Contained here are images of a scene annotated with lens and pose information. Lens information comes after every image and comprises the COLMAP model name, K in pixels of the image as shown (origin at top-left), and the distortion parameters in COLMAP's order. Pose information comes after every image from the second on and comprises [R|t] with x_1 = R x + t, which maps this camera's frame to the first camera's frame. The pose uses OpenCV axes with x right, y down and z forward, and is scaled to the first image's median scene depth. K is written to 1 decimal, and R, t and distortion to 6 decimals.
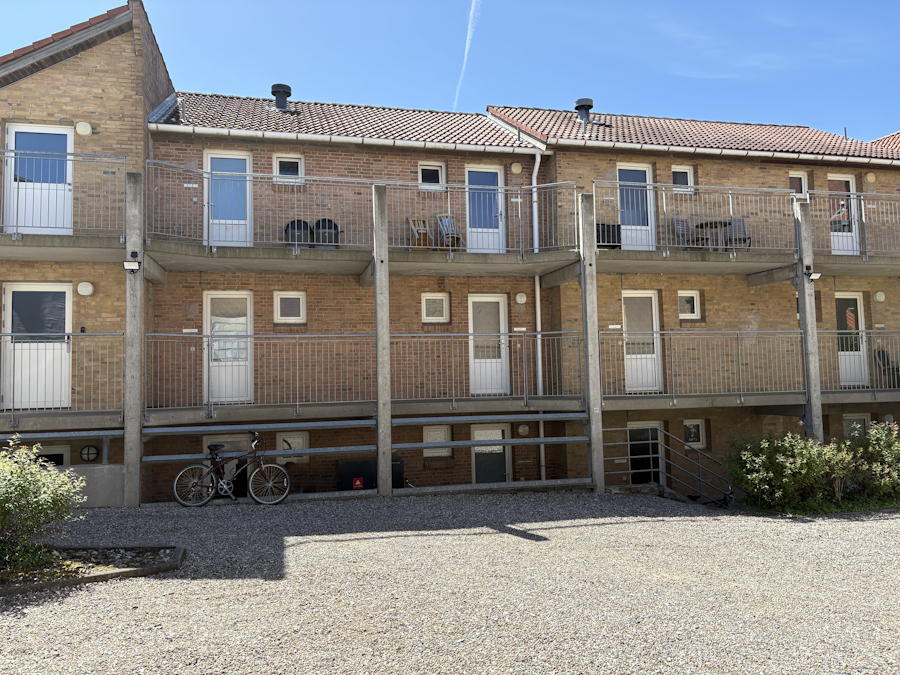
lens RADIAL K [[695.8, 0, 454.8], [0, 695.8, 340.7], [0, 0, 1]] dist [0.044949, -0.044252]
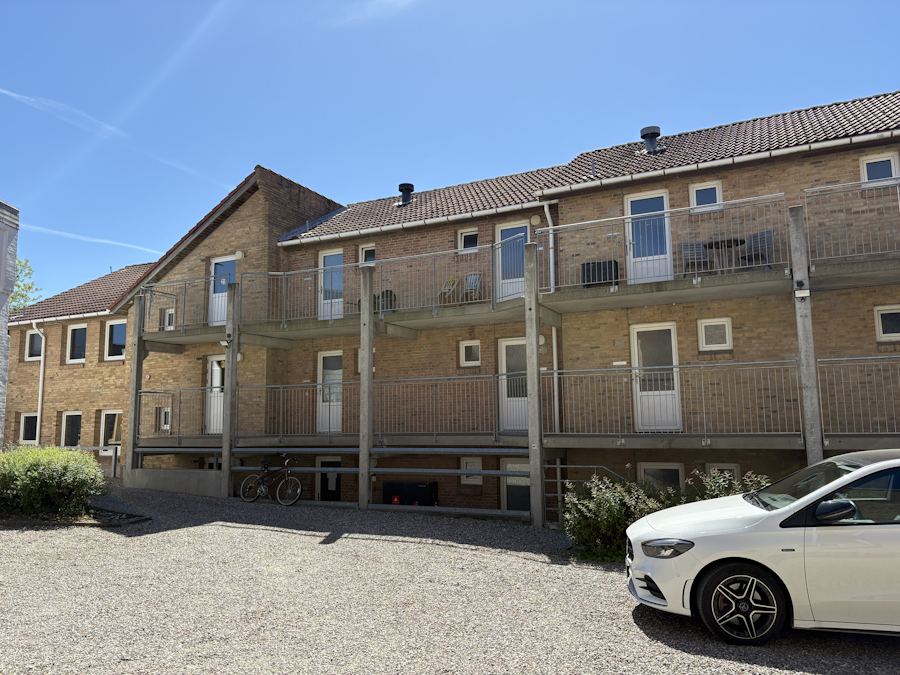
lens RADIAL K [[695.8, 0, 429.9], [0, 695.8, 342.1], [0, 0, 1]] dist [0.044949, -0.044252]
pose [[0.757154, -0.064437, -0.650051, 0.674499], [0.034666, 0.997684, -0.058519, -0.001504], [0.652316, 0.021774, 0.757634, 0.083305]]
